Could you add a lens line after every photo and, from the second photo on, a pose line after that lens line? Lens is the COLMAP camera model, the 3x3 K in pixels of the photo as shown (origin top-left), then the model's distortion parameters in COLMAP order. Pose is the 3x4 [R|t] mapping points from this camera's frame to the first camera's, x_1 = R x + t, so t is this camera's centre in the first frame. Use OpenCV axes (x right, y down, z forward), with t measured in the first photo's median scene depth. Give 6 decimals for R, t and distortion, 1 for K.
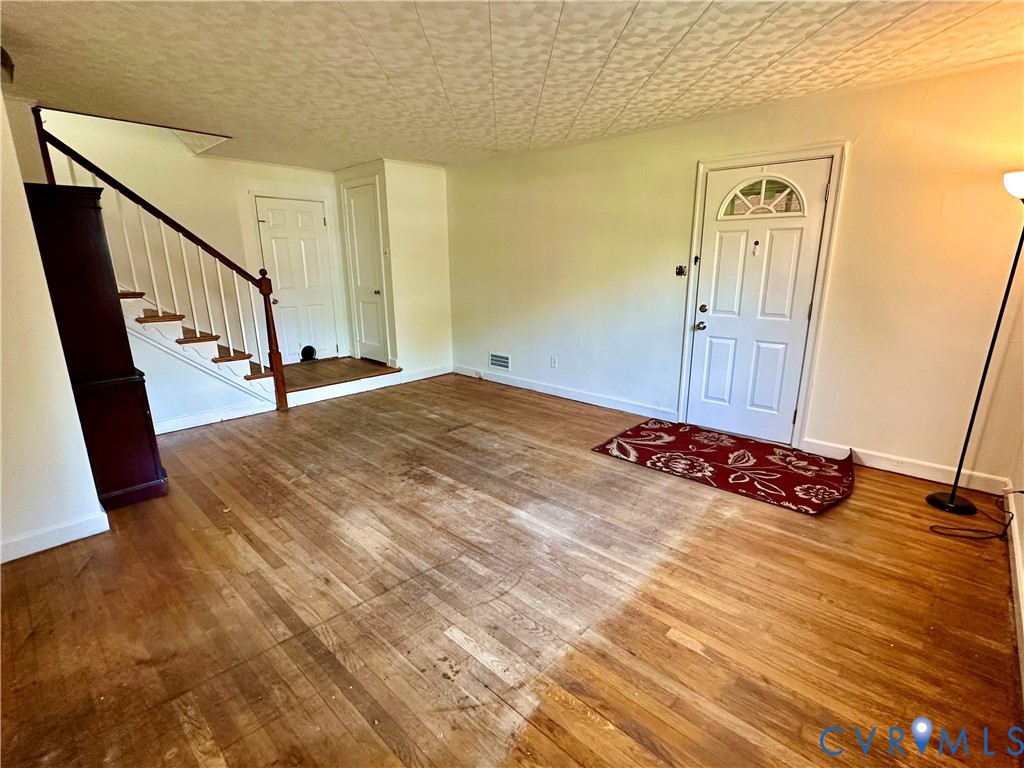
lens RADIAL K [[486.4, 0, 512.0], [0, 486.4, 384.0], [0, 0, 1]] dist [0.002118, 0.000269]
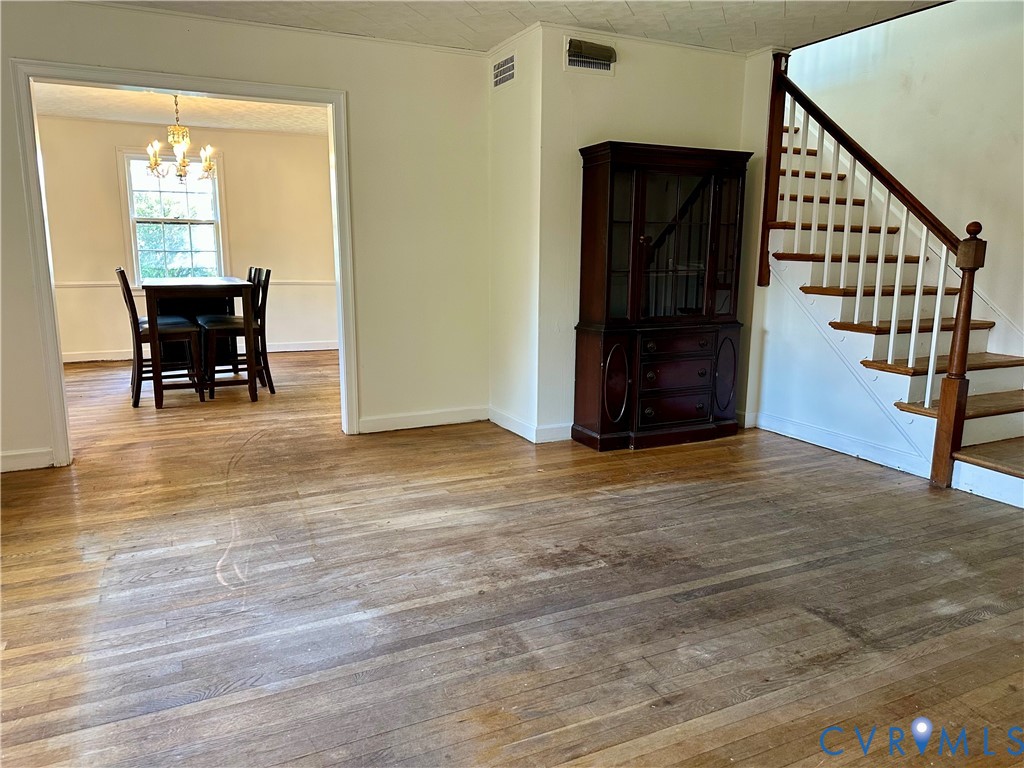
lens RADIAL K [[717.2, 0, 512.0], [0, 717.2, 384.0], [0, 0, 1]] dist [0.087497, -0.115779]
pose [[-0.358921, 0.172959, -0.917203, 0.653972], [-0.234381, 0.934492, 0.267937, -0.246723], [0.903461, 0.311143, -0.294870, 1.237616]]
